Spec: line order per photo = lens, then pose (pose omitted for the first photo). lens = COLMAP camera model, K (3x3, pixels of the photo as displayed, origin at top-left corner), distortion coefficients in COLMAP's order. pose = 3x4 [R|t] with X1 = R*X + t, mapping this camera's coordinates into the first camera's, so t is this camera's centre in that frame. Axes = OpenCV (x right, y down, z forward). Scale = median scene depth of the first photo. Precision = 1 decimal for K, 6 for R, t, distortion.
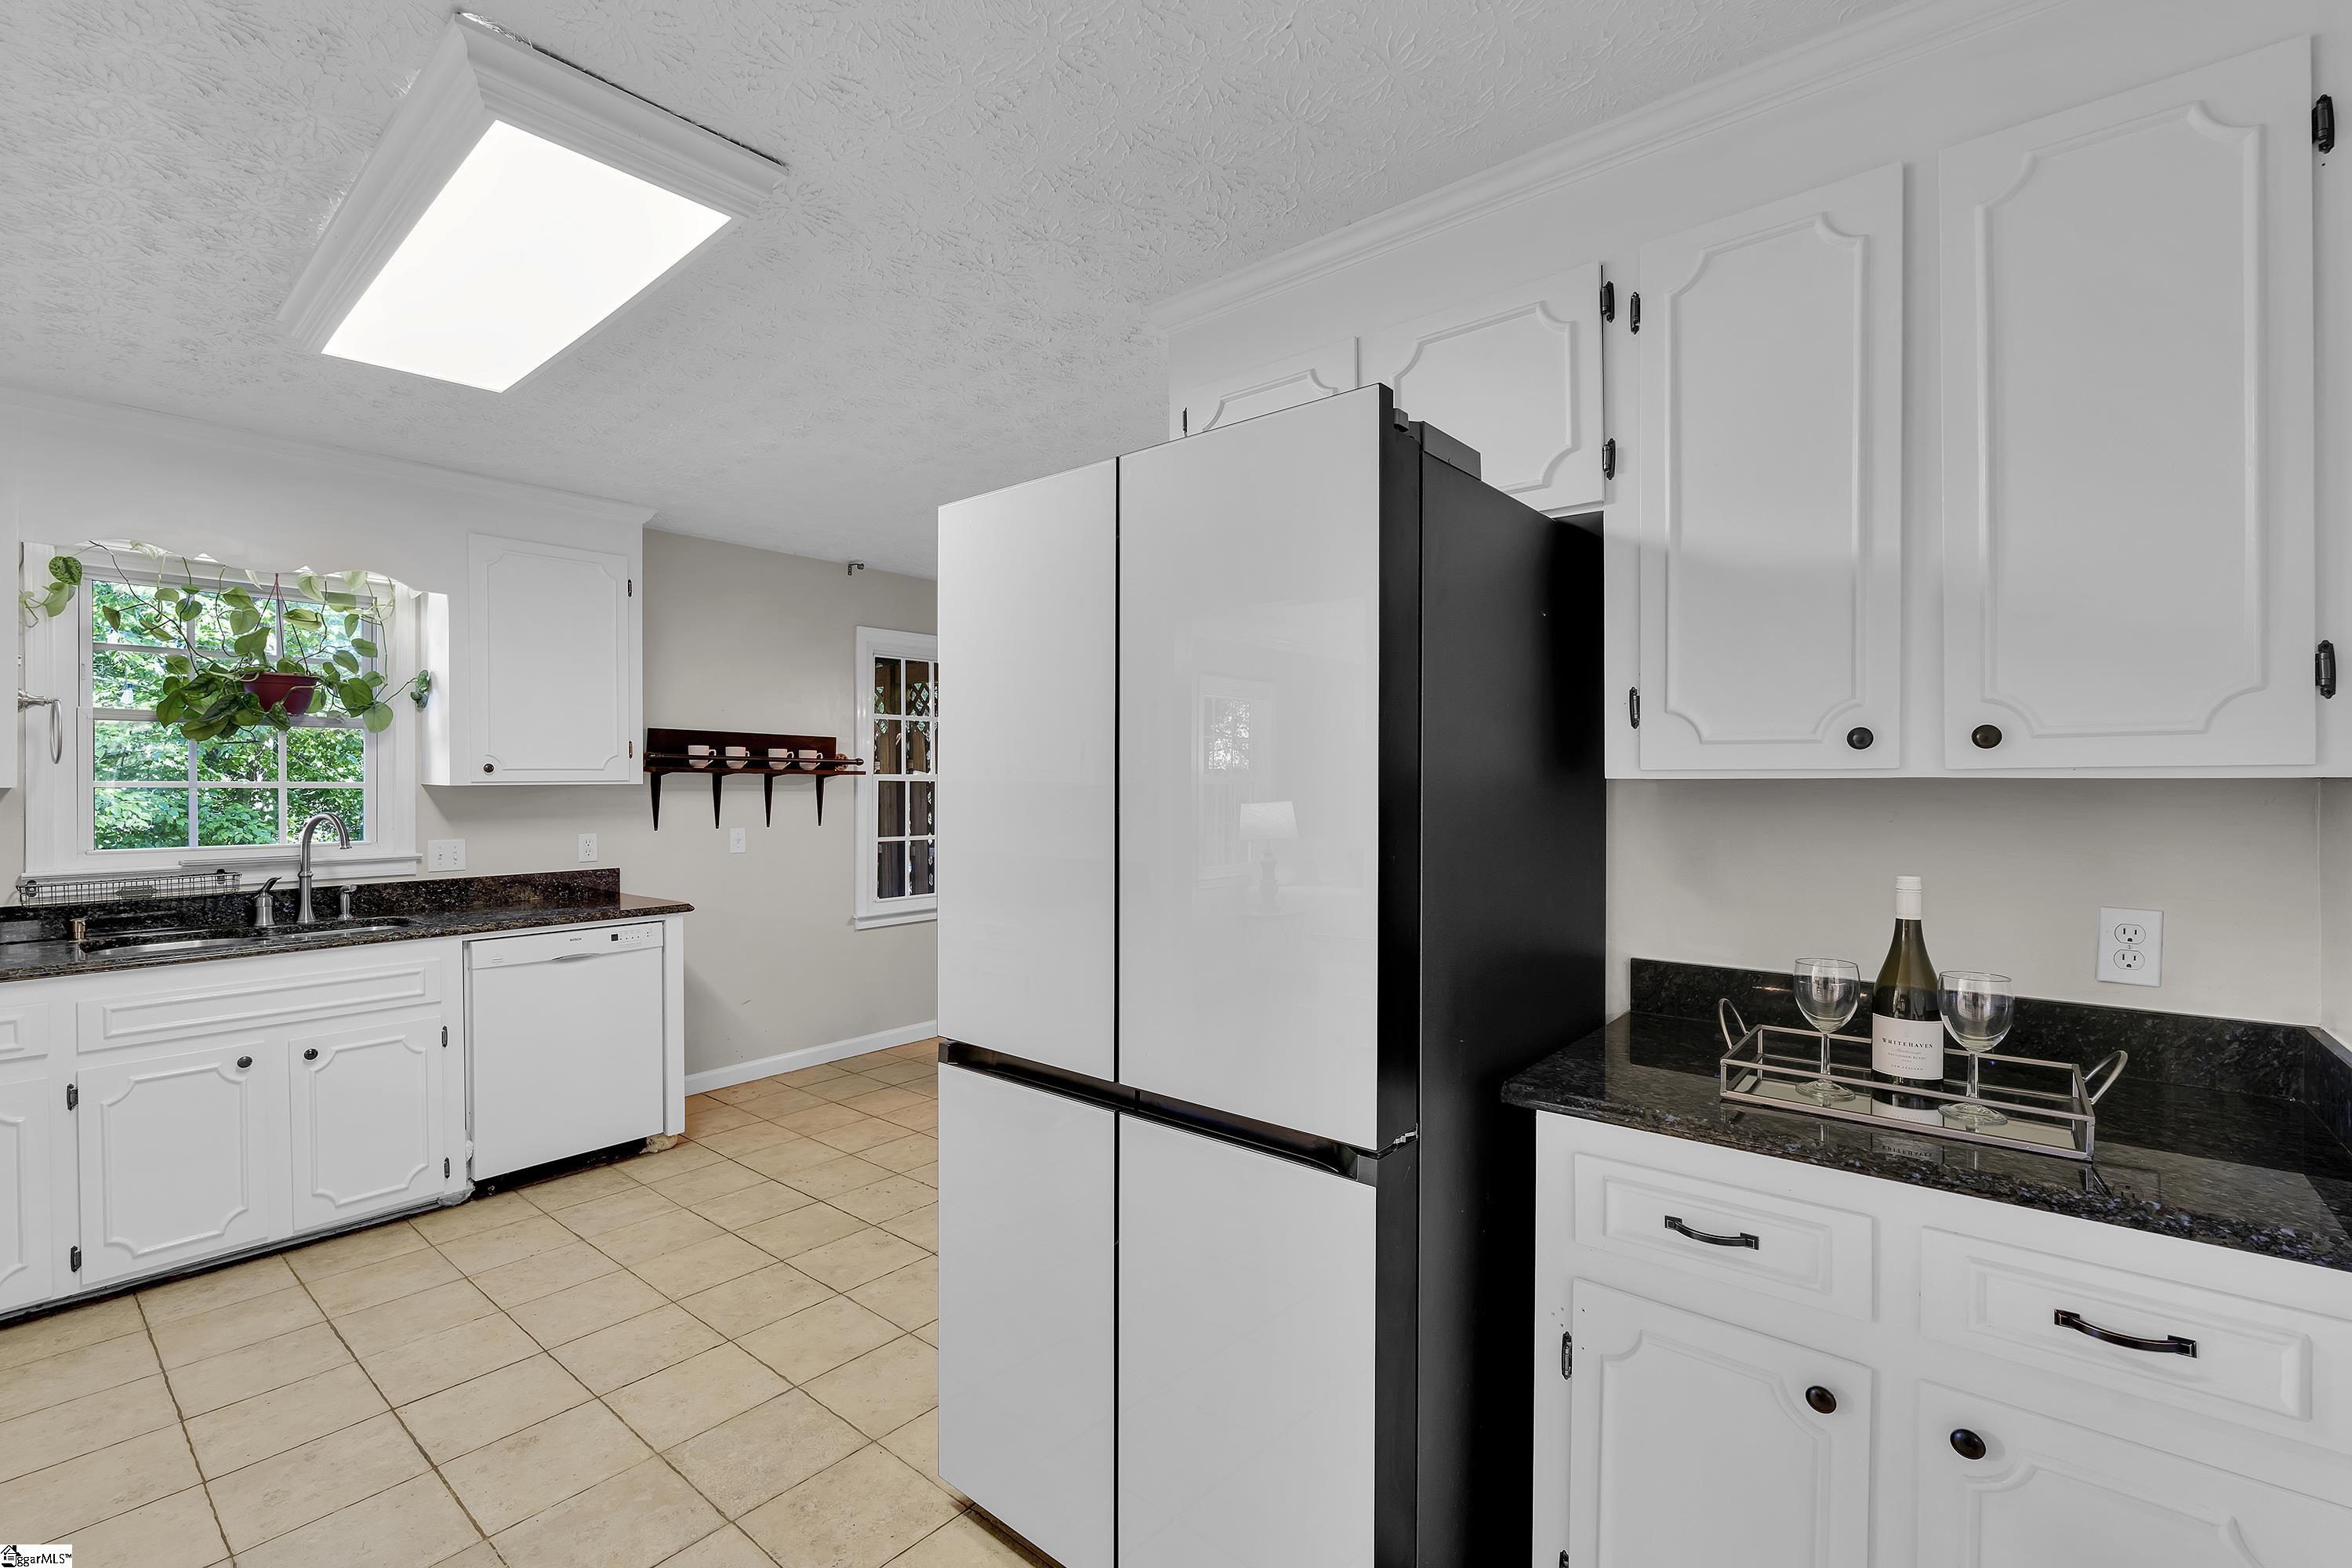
lens RADIAL K [[1043.1, 0, 1183.3], [0, 1043.1, 788.3], [0, 0, 1]] dist [-0.003393, 0.000439]
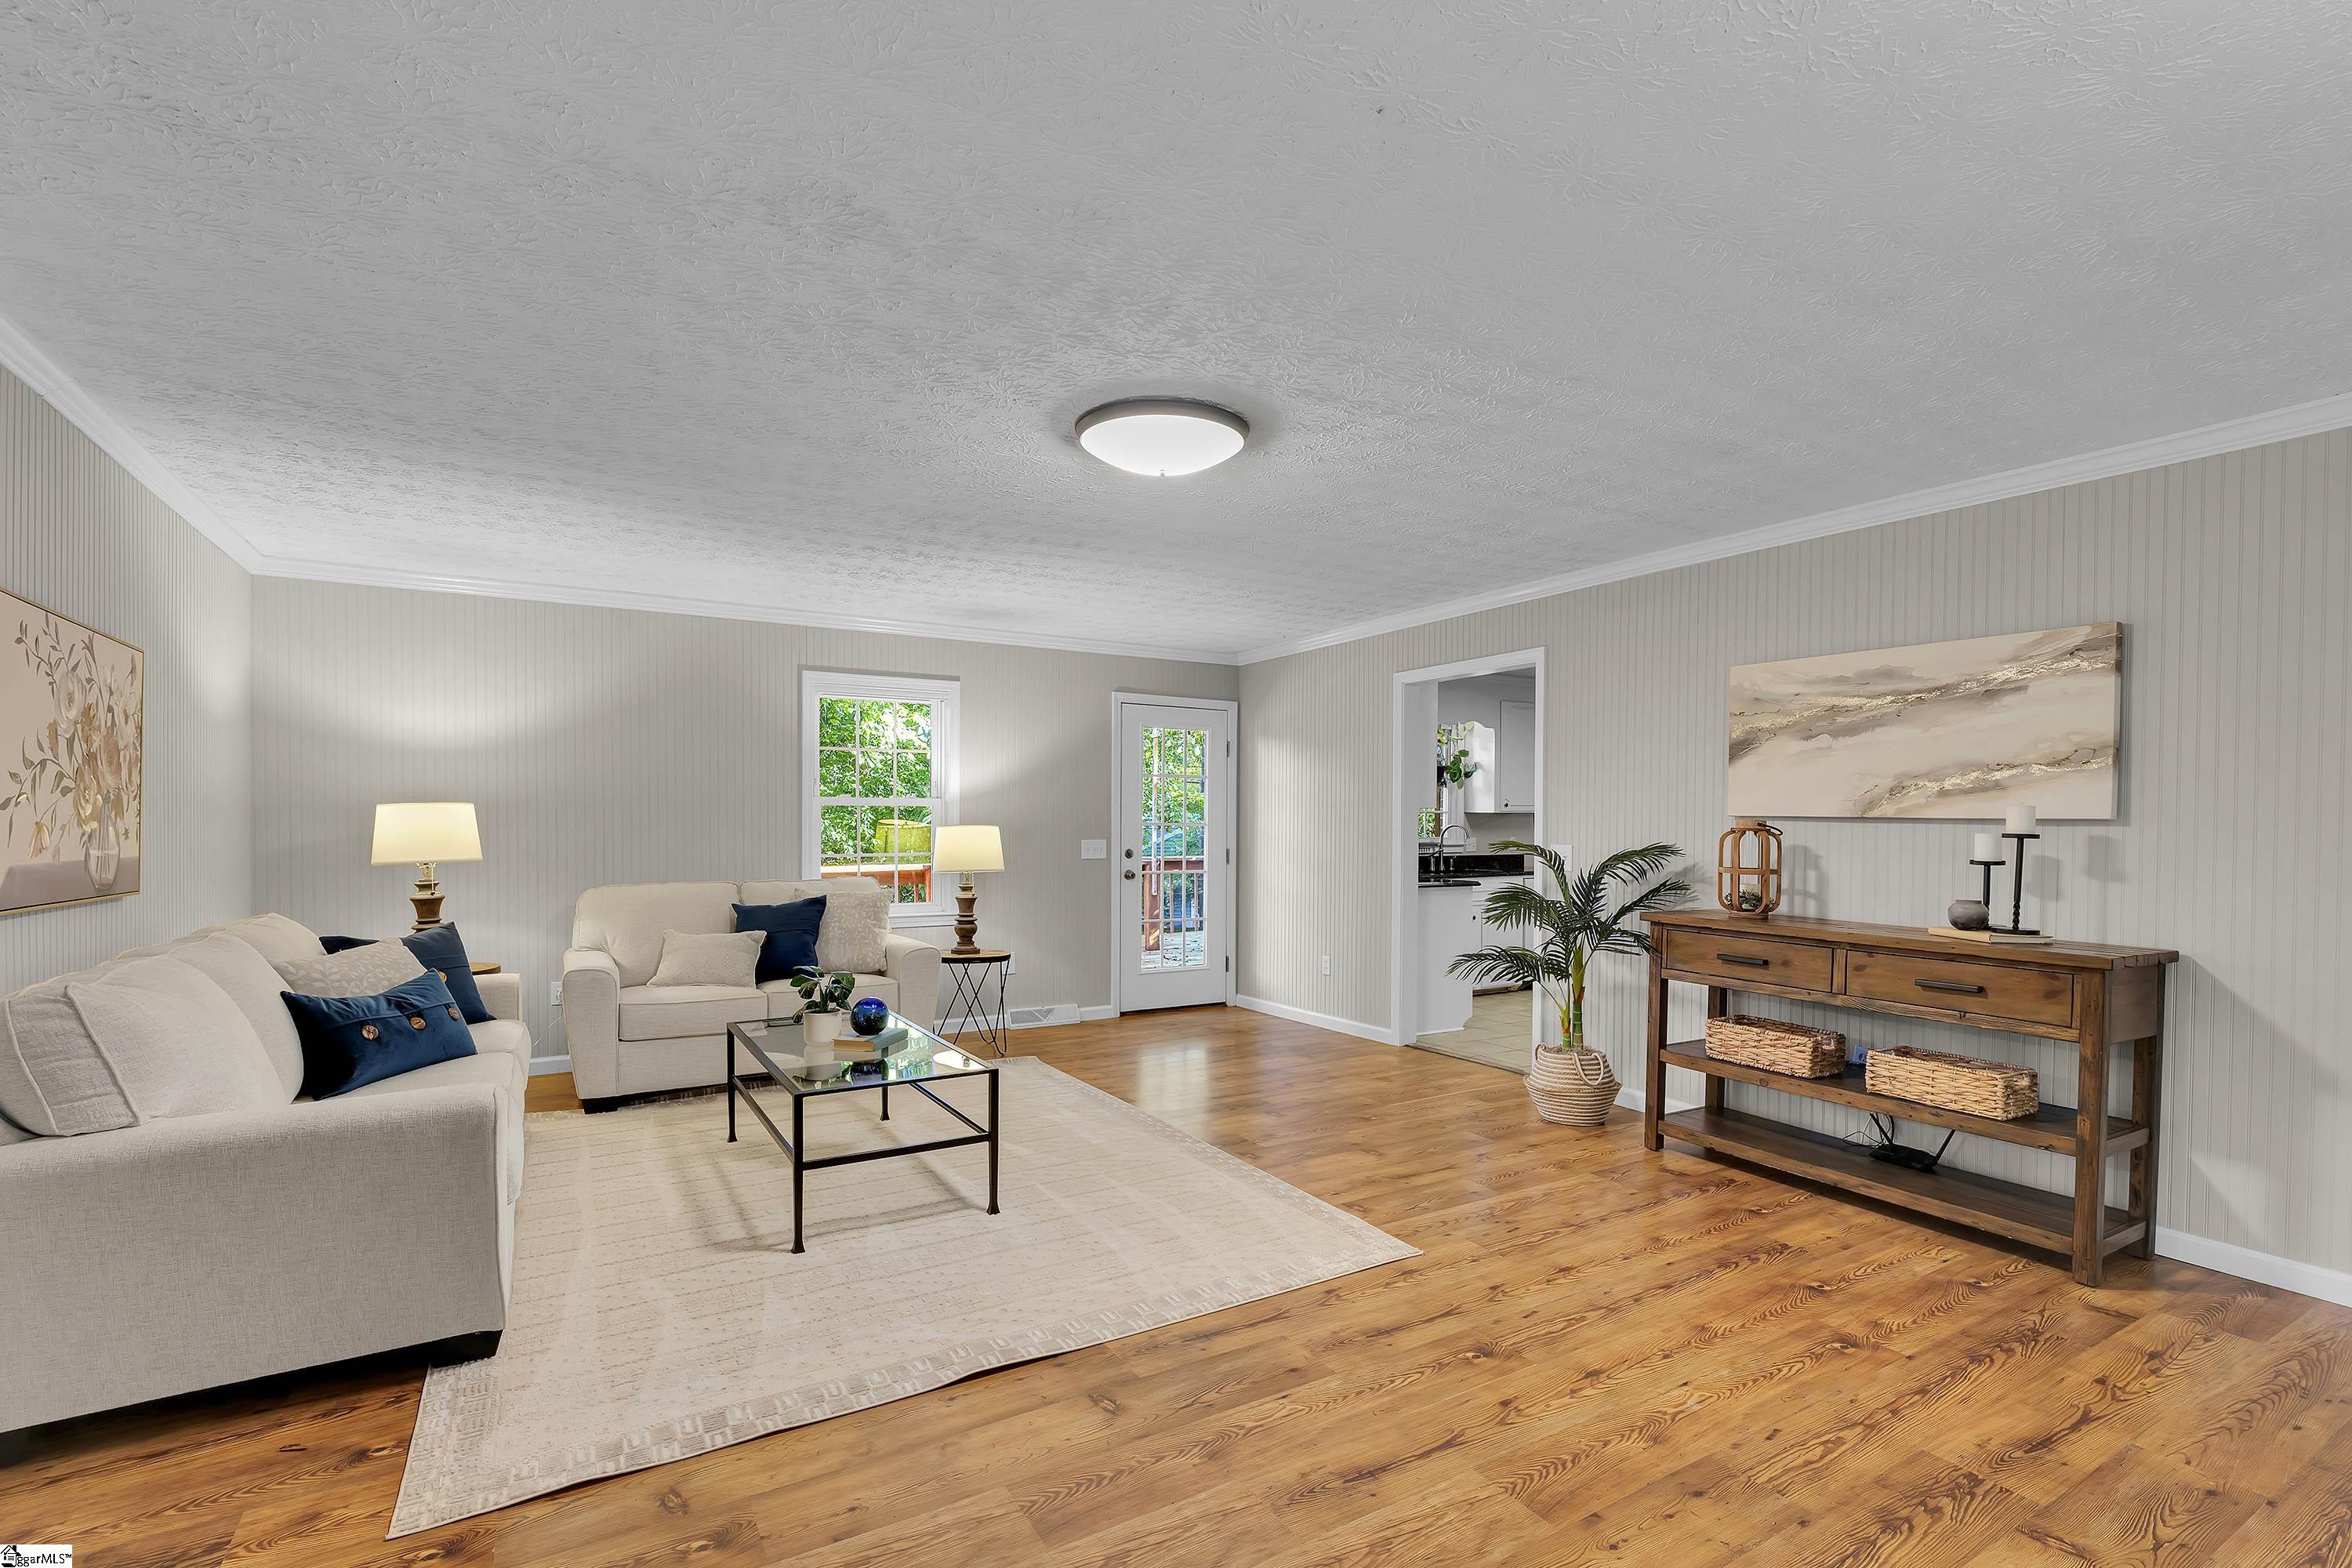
lens RADIAL K [[1043.1, 0, 1183.7], [0, 1043.1, 830.7], [0, 0, 1]] dist [-0.003393, 0.000439]
pose [[0.940722, 0.013085, -0.338927, -0.592207], [-0.011335, 0.999910, 0.007142, 0.028404], [0.338990, -0.002877, 0.940786, -1.412969]]
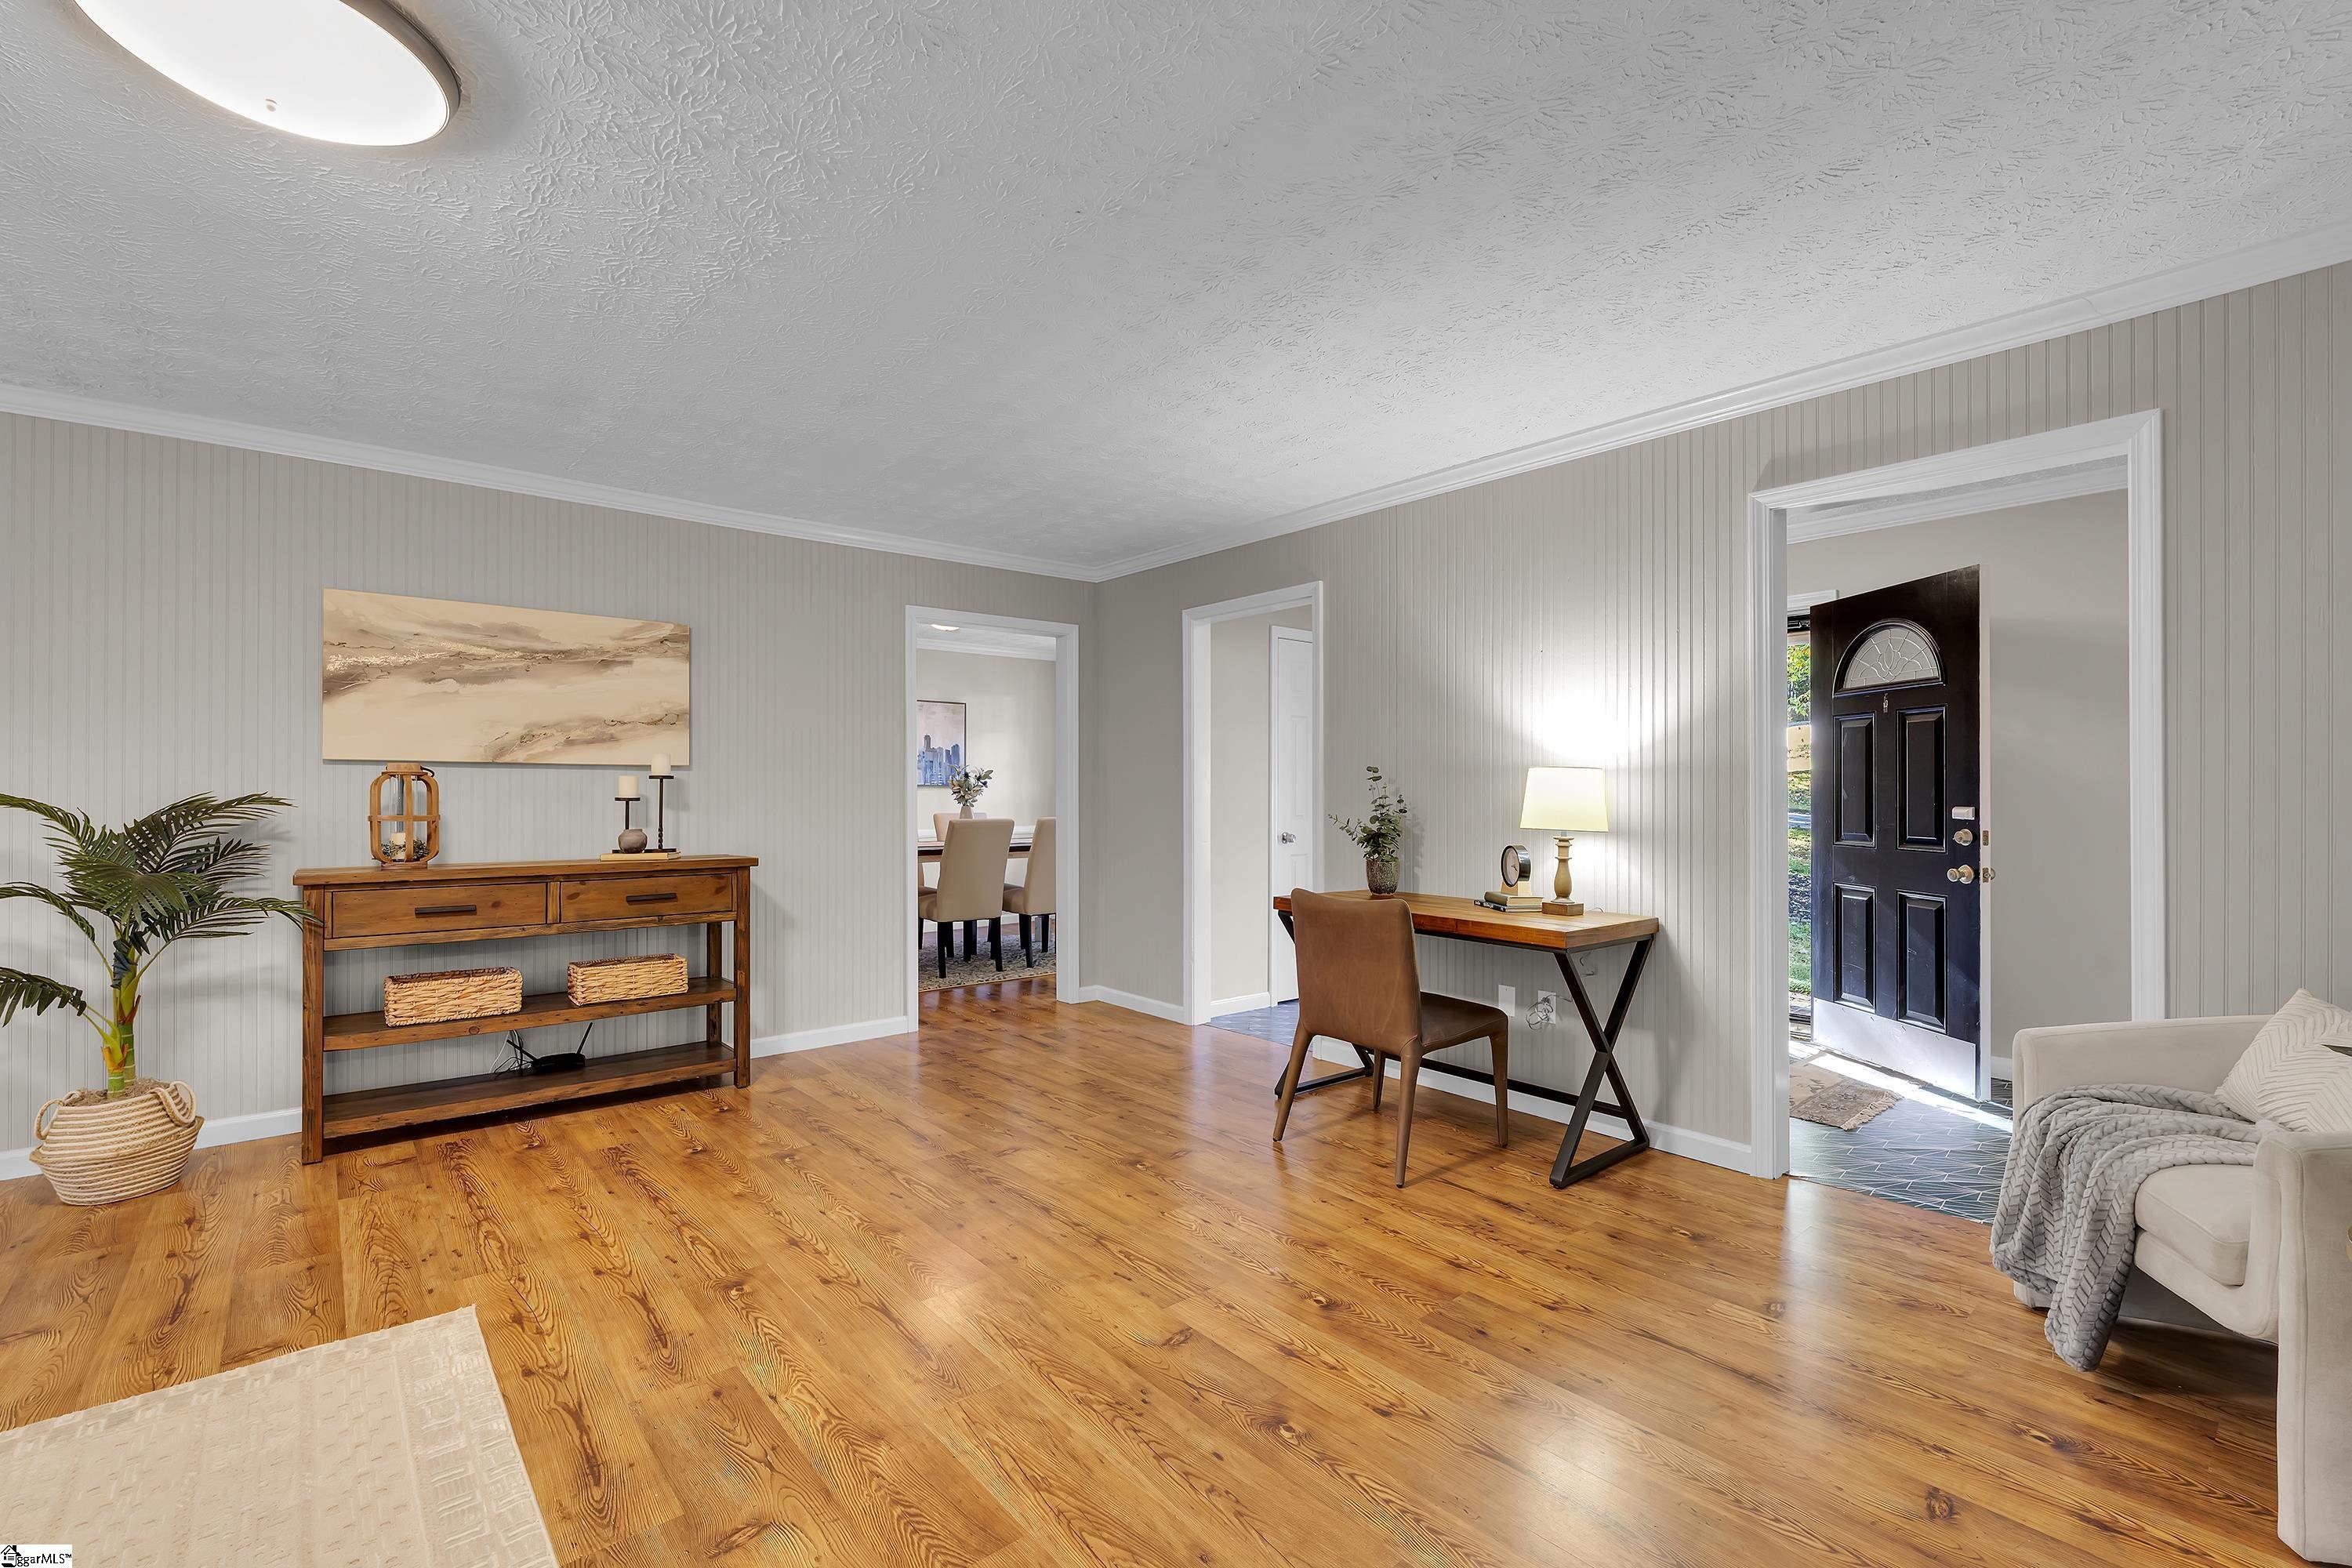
lens RADIAL K [[1043.1, 0, 1180.6], [0, 1043.1, 796.3], [0, 0, 1]] dist [-0.003393, 0.000439]
pose [[0.177584, -0.003367, 0.984100, -1.291401], [0.010141, 0.999947, 0.001592, 0.057205], [-0.984053, 0.009697, 0.177608, -1.097119]]
